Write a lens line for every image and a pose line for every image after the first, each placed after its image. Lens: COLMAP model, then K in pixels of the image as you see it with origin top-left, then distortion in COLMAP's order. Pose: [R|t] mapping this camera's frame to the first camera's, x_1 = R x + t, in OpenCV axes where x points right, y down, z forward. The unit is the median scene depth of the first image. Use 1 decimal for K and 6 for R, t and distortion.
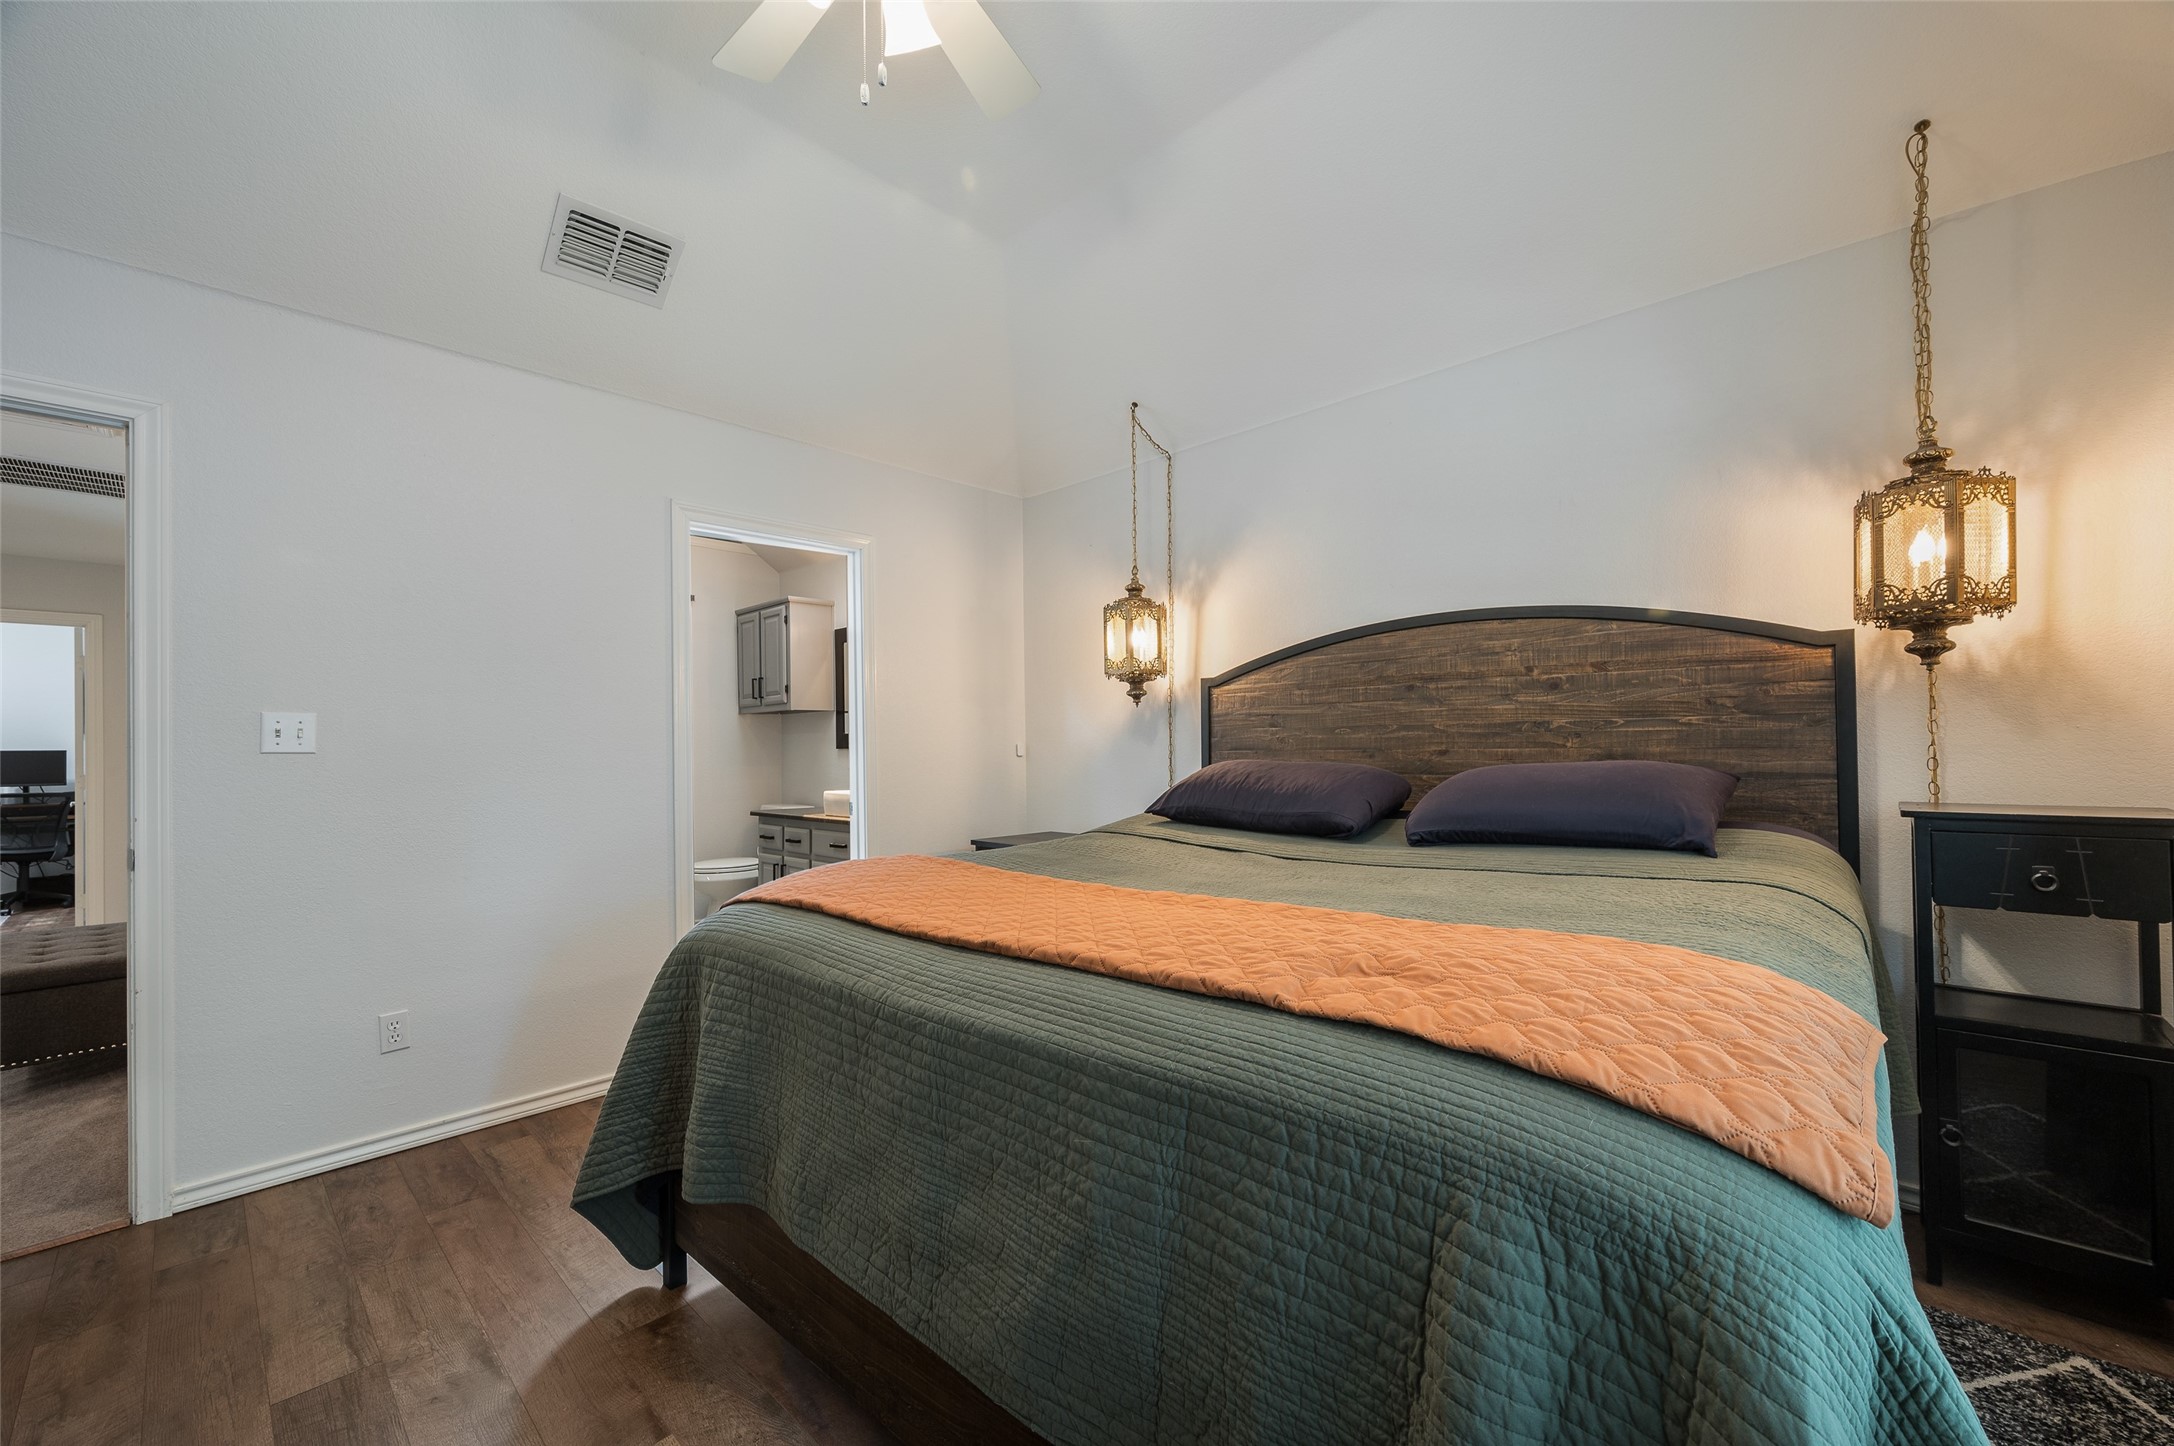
lens RADIAL K [[856.0, 0, 1084.8], [0, 856.0, 730.1], [0, 0, 1]] dist [0.001578, 0.000079]
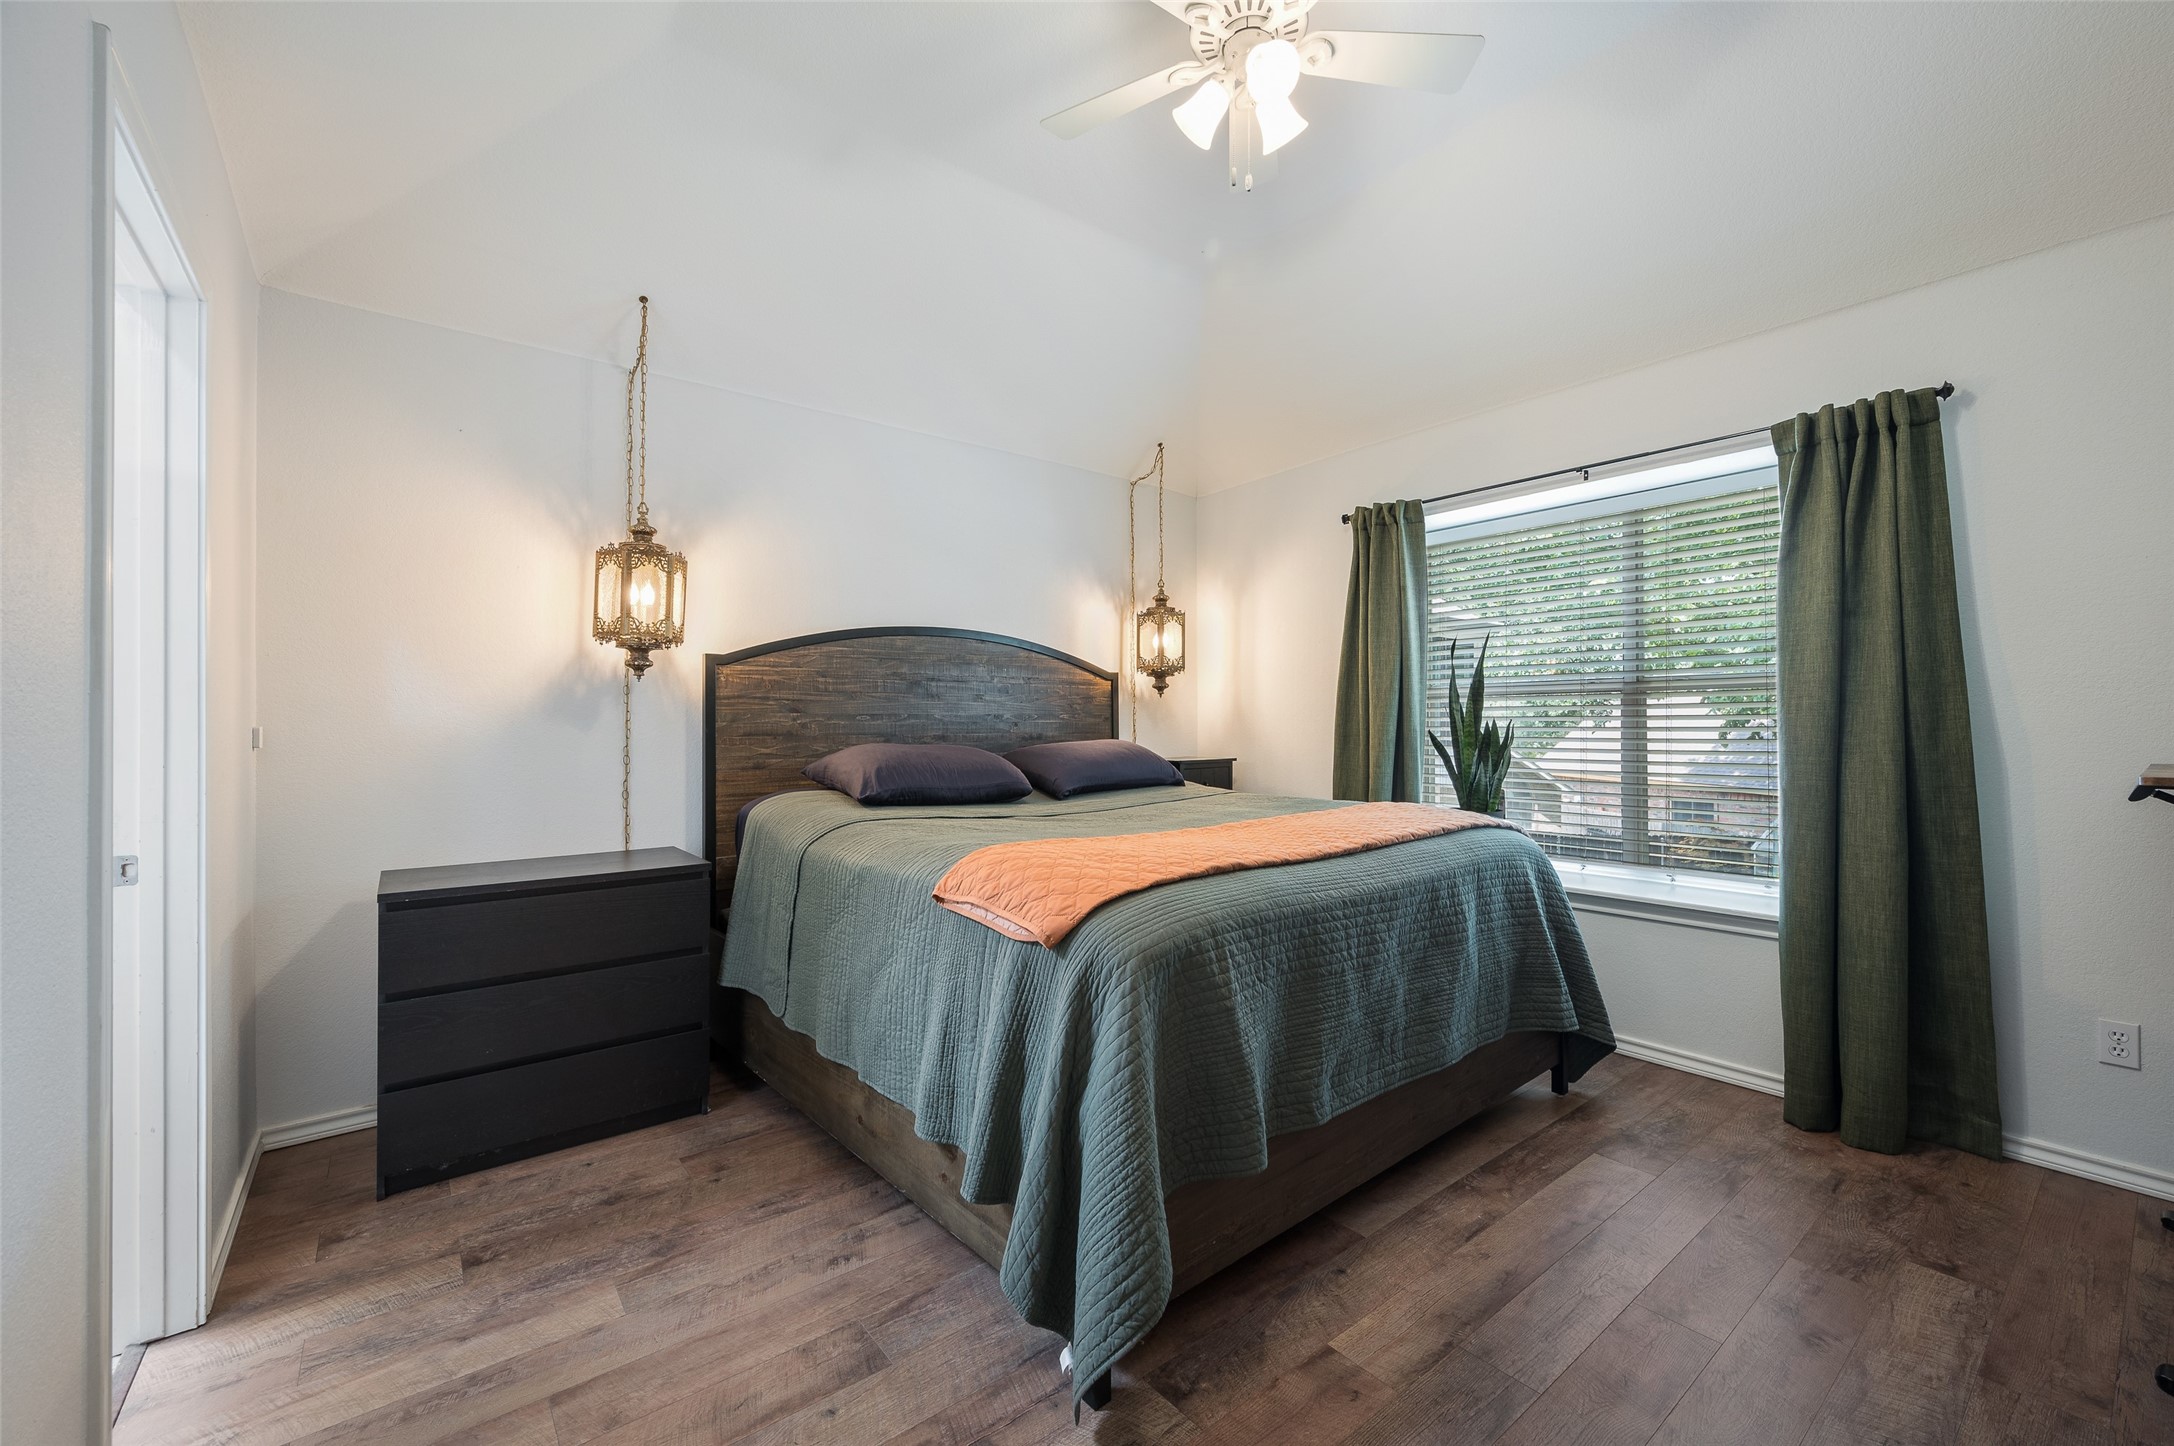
lens RADIAL K [[856.0, 0, 1084.8], [0, 856.0, 730.1], [0, 0, 1]] dist [0.001578, 0.000079]
pose [[0.183776, 0.015558, 0.982845, -0.784682], [-0.009485, 0.999856, -0.014054, 0.031155], [-0.982922, -0.006740, 0.183897, 0.553273]]
